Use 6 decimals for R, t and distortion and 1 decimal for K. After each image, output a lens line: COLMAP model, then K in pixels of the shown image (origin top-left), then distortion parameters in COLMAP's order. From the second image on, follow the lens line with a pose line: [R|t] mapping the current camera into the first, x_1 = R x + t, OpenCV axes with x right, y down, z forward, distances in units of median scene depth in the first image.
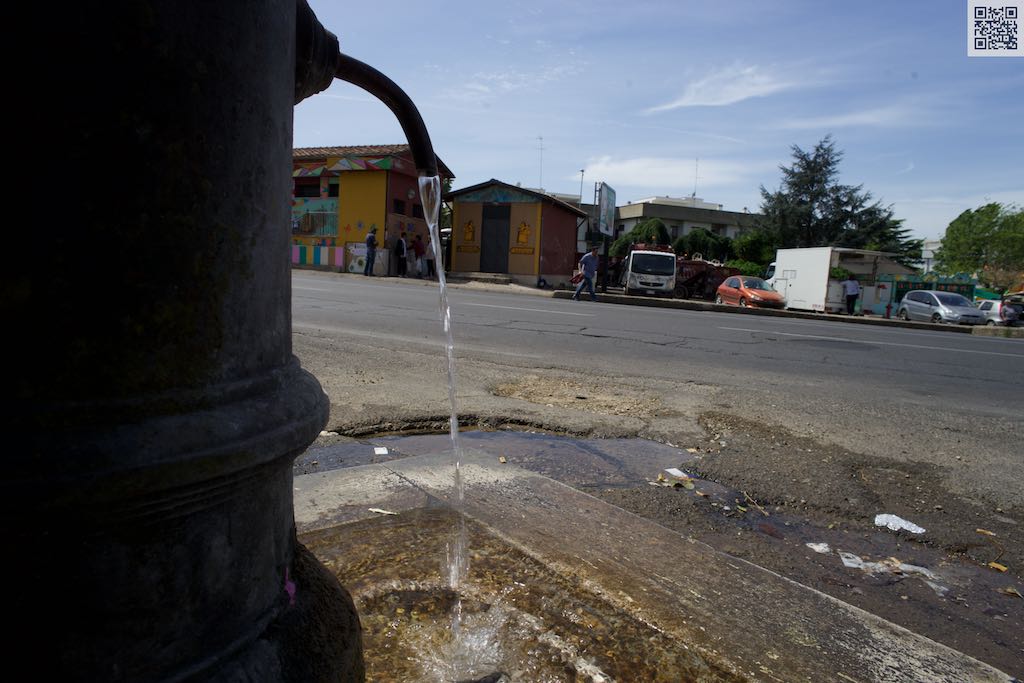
lens RADIAL K [[590.5, 0, 511.6], [0, 590.5, 343.3], [0, 0, 1]] dist [-0.104517, 0.066816]
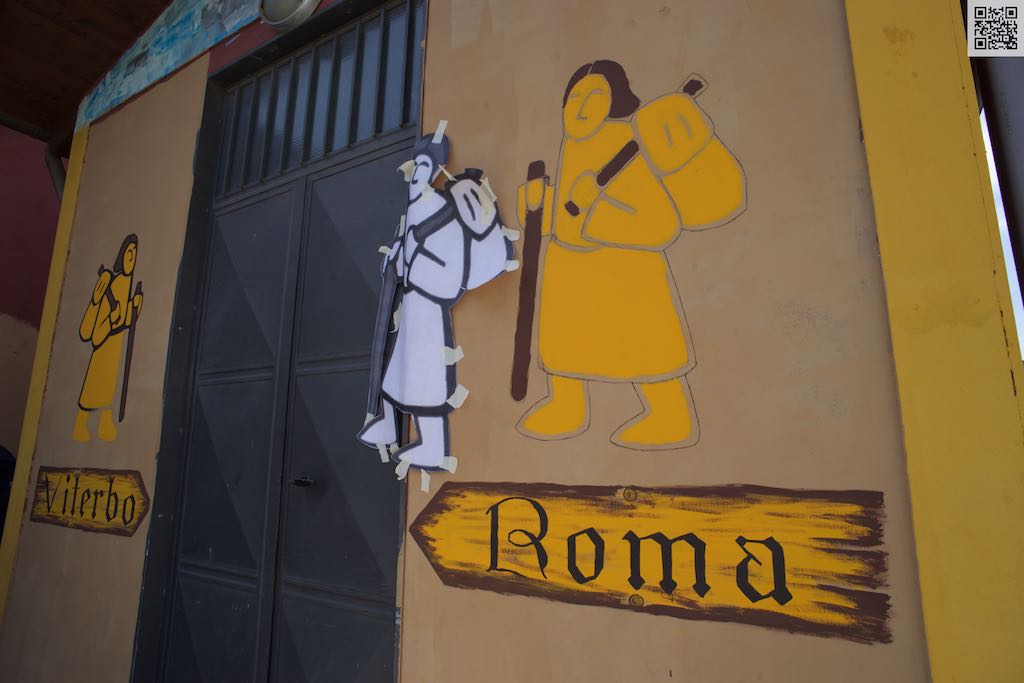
lens RADIAL K [[590.5, 0, 513.4], [0, 590.5, 344.8], [0, 0, 1]] dist [-0.104517, 0.066816]
pose [[0.976525, -0.079675, -0.200127, 0.021237], [0.011087, 0.946437, -0.322698, -0.156856], [0.215119, 0.312904, 0.925103, 0.941123]]
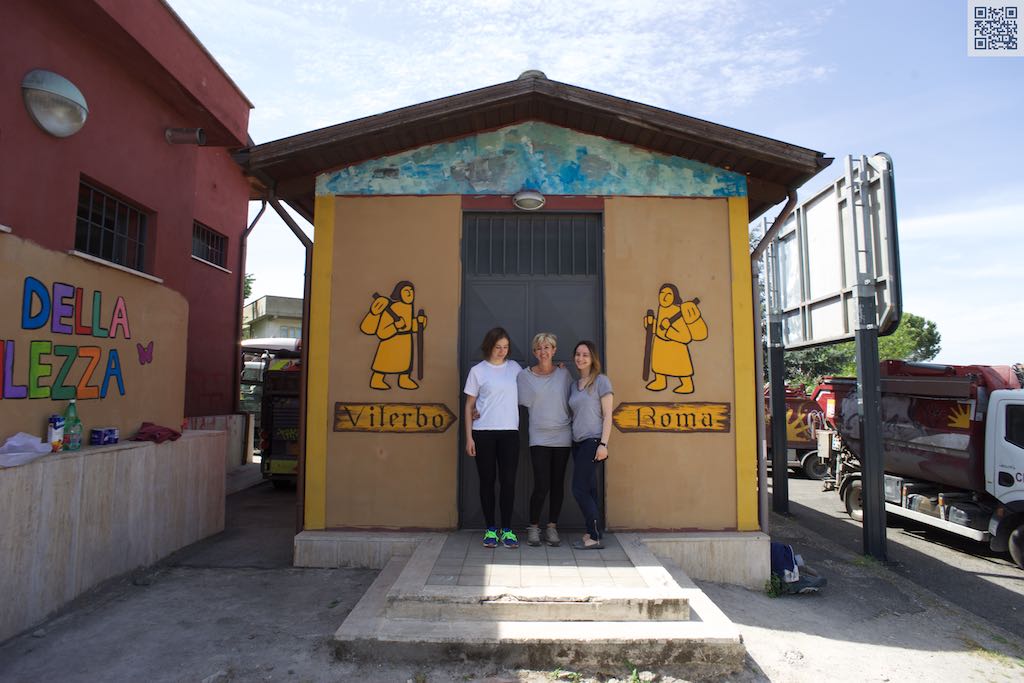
lens RADIAL K [[590.5, 0, 513.5], [0, 590.5, 342.8], [0, 0, 1]] dist [-0.104517, 0.066816]
pose [[0.945104, -0.015037, 0.326424, -0.103023], [0.079683, 0.979391, -0.185590, -0.148347], [-0.316906, 0.201412, 0.926825, 0.814891]]
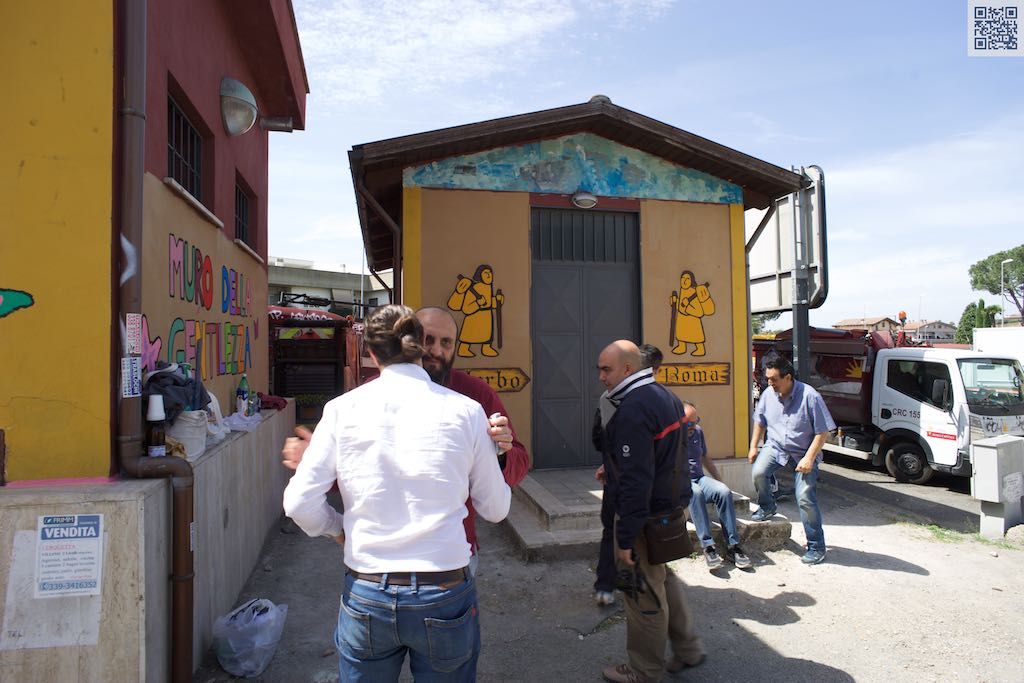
lens RADIAL K [[590.5, 0, 511.7], [0, 590.5, 343.1], [0, 0, 1]] dist [-0.104517, 0.066816]
pose [[0.850637, -0.050255, 0.523346, -0.193324], [0.116147, 0.988790, -0.093834, -0.155036], [-0.512764, 0.140603, 0.846938, 0.806339]]
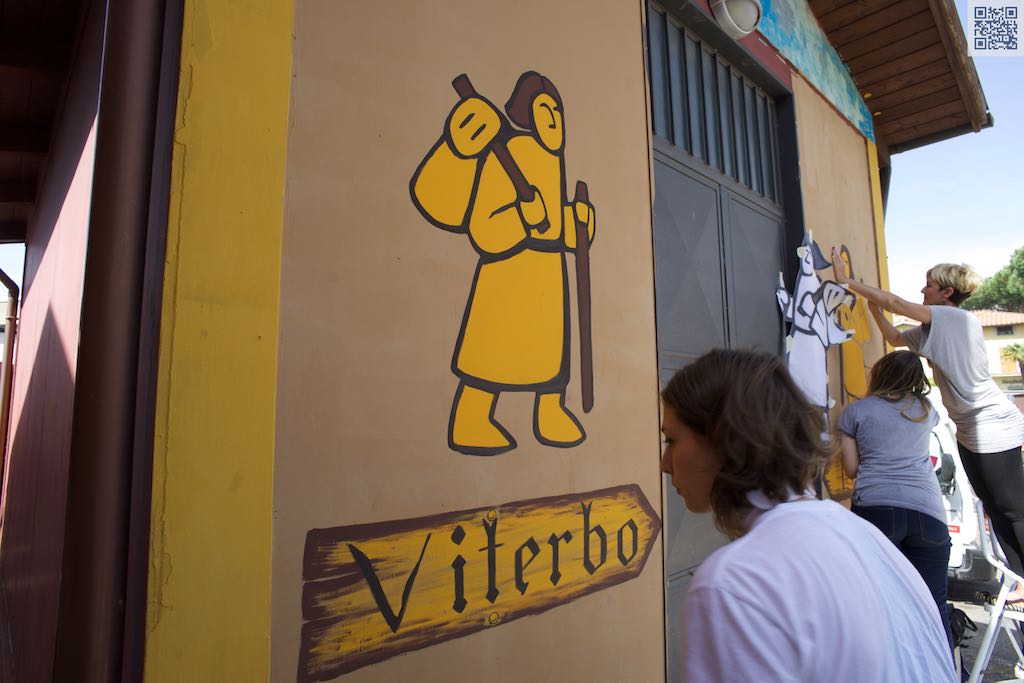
lens RADIAL K [[590.5, 0, 509.2], [0, 590.5, 344.8], [0, 0, 1]] dist [-0.104517, 0.066816]
pose [[0.475706, 0.046971, 0.878349, -0.124855], [0.140282, 0.981741, -0.128475, -0.177080], [-0.868346, 0.184333, 0.460431, 0.999485]]
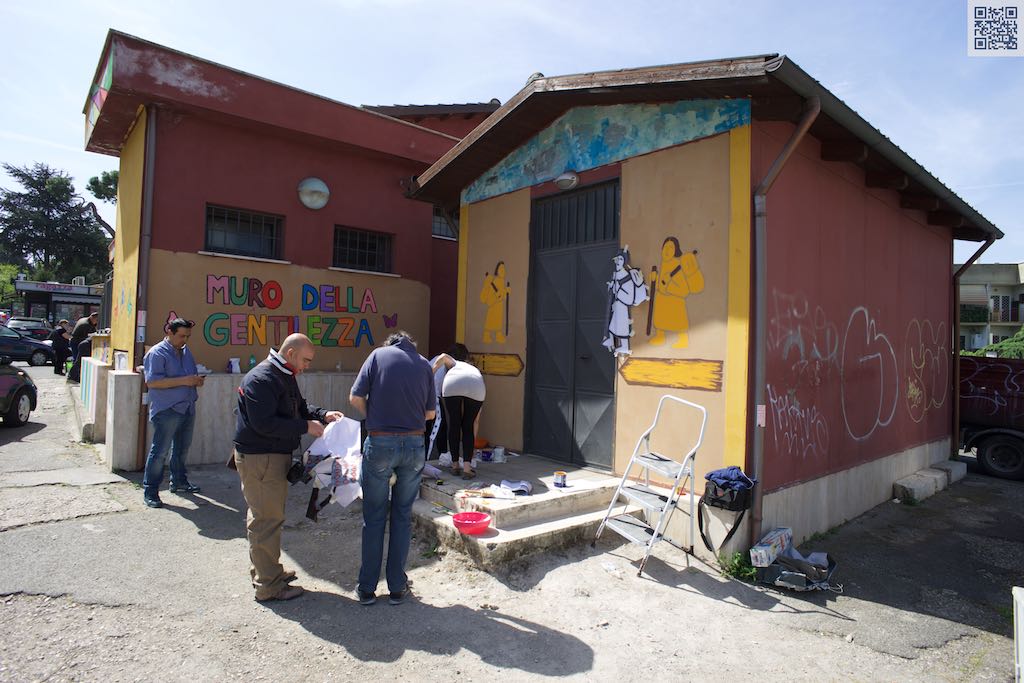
lens RADIAL K [[590.5, 0, 506.7], [0, 590.5, 341.7], [0, 0, 1]] dist [-0.104517, 0.066816]
pose [[0.854151, -0.028863, -0.519224, 0.076306], [-0.054612, 0.987958, -0.144760, -0.134558], [0.517150, 0.152003, 0.842289, 0.791161]]
